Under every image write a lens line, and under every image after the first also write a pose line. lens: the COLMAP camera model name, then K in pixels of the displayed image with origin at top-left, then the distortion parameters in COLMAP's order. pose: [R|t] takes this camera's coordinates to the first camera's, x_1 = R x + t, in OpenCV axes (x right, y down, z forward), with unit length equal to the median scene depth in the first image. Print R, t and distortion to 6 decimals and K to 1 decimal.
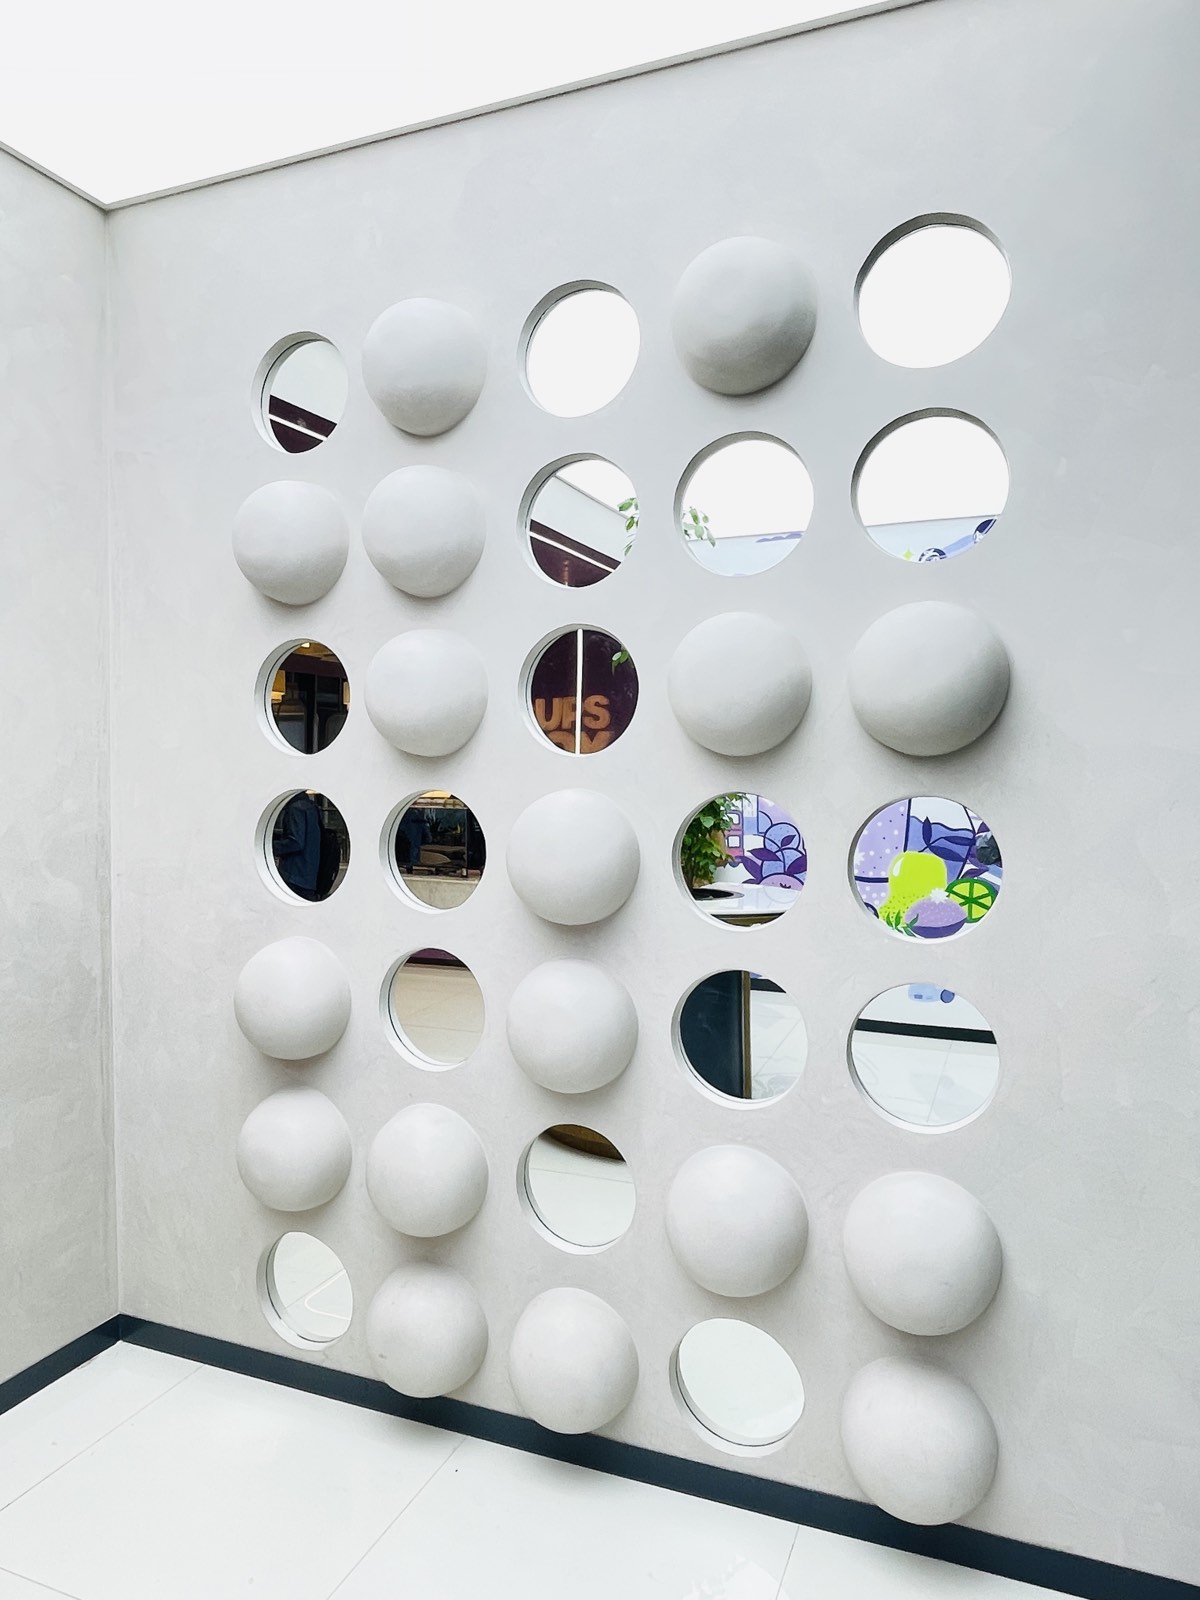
lens RADIAL K [[1071.4, 0, 596.8], [0, 1071.4, 782.6], [0, 0, 1]] dist [0.007171, -0.021631]
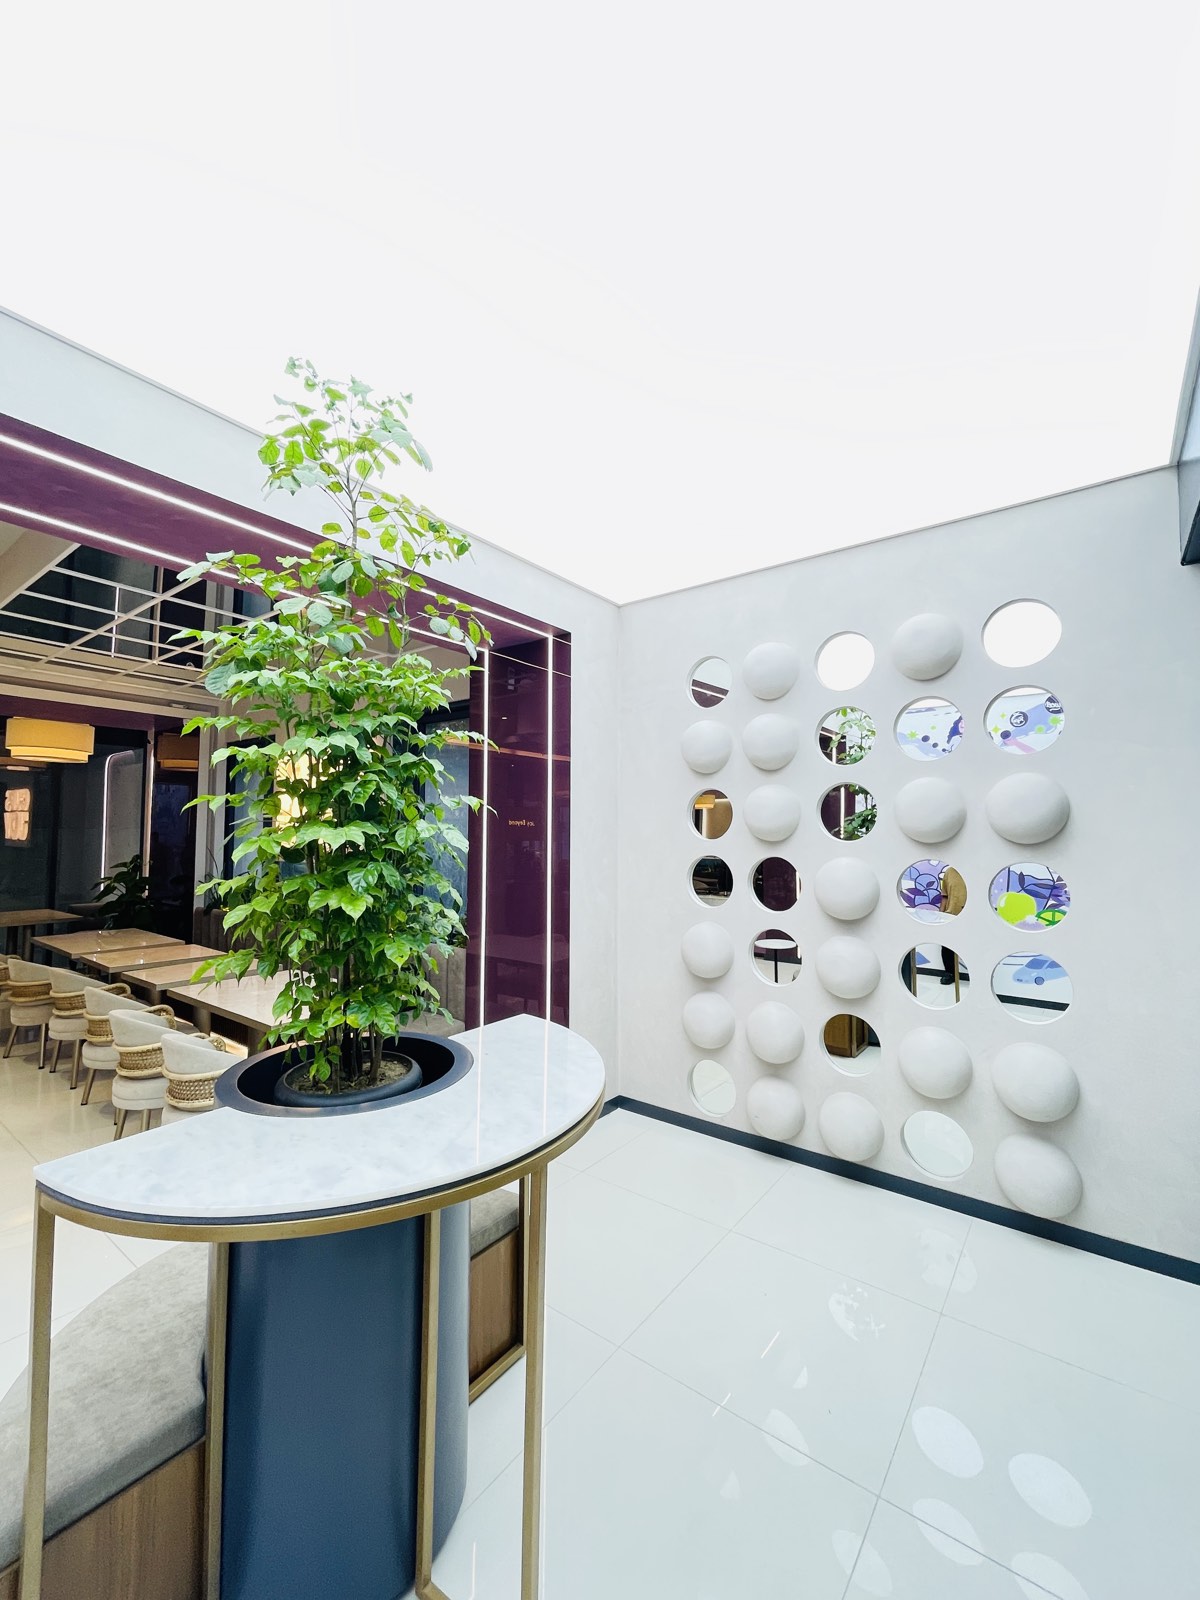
lens RADIAL K [[658.5, 0, 604.5], [0, 658.5, 798.2], [0, 0, 1]] dist [-0.002923, 0.001975]
pose [[0.966993, -0.014748, -0.254376, -0.143905], [-0.003713, 0.997402, -0.071941, -0.014108], [0.254776, 0.070511, 0.964426, -0.406768]]
